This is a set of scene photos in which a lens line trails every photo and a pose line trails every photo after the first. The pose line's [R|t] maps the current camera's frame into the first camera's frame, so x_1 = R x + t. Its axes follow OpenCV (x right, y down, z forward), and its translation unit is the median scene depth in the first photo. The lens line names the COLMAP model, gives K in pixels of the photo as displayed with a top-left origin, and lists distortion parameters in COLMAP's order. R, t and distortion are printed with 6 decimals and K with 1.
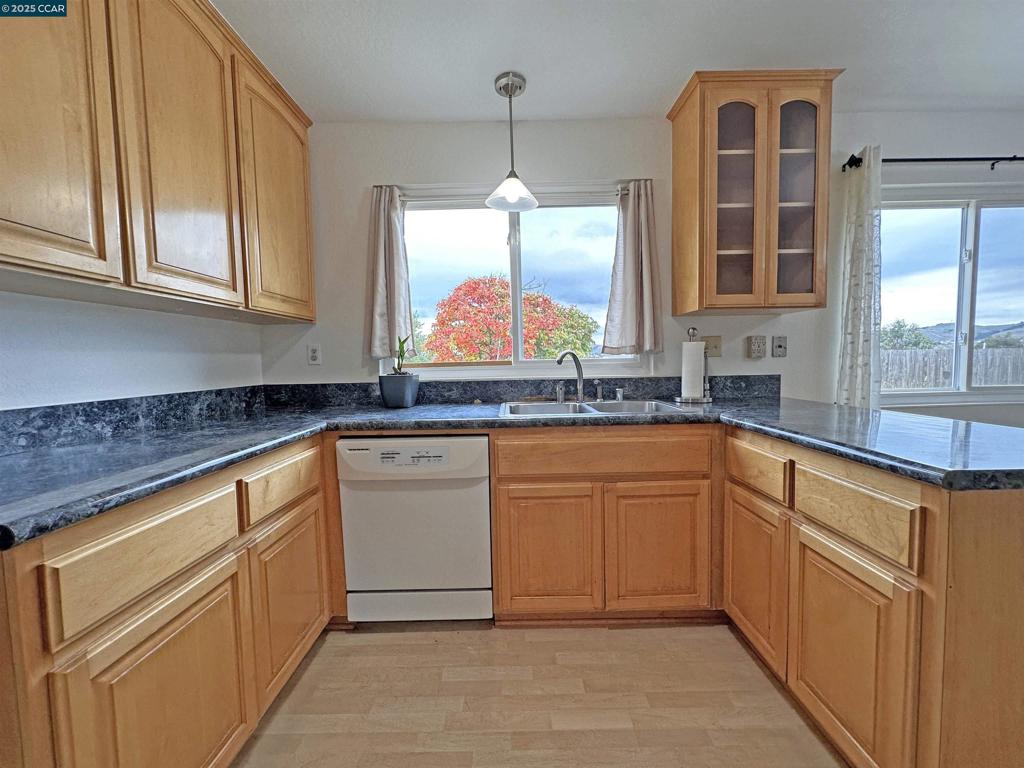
lens RADIAL K [[407.6, 0, 512.8], [0, 407.6, 382.9], [0, 0, 1]] dist [-0.003865, 0.001113]
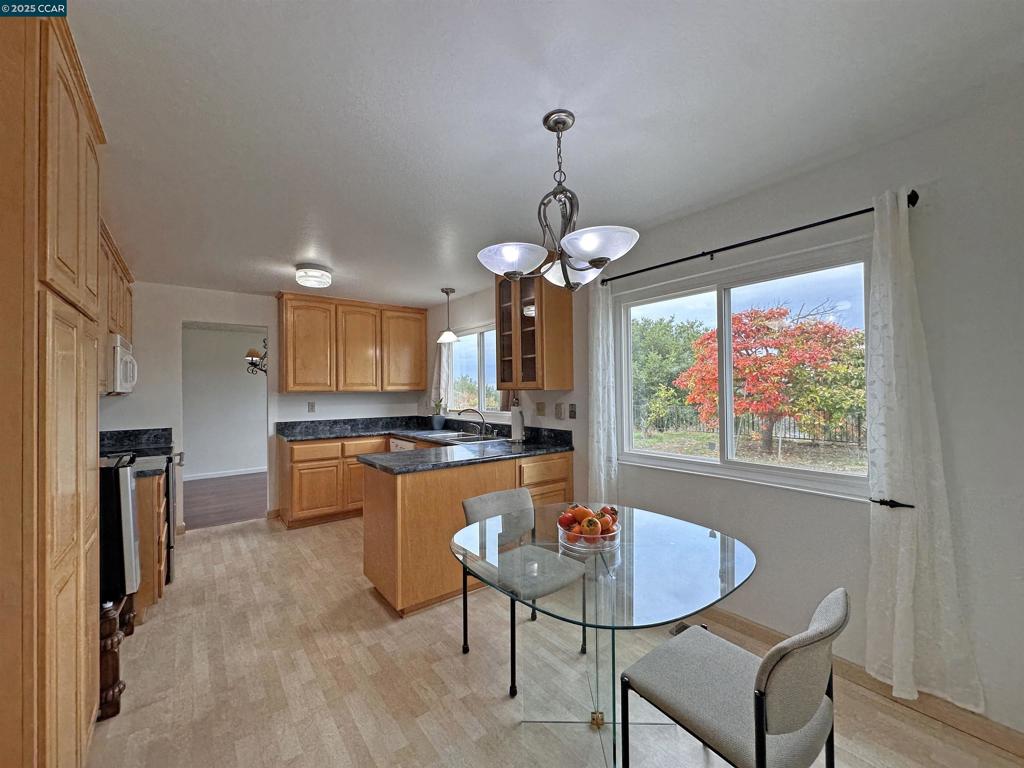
lens RADIAL K [[407.6, 0, 512.5], [0, 407.6, 383.9], [0, 0, 1]] dist [-0.003865, 0.001113]
pose [[0.618403, 0.000606, -0.785861, 1.979604], [-0.048039, 0.998159, -0.037032, -0.146819], [0.784391, 0.060652, 0.617294, -0.082416]]
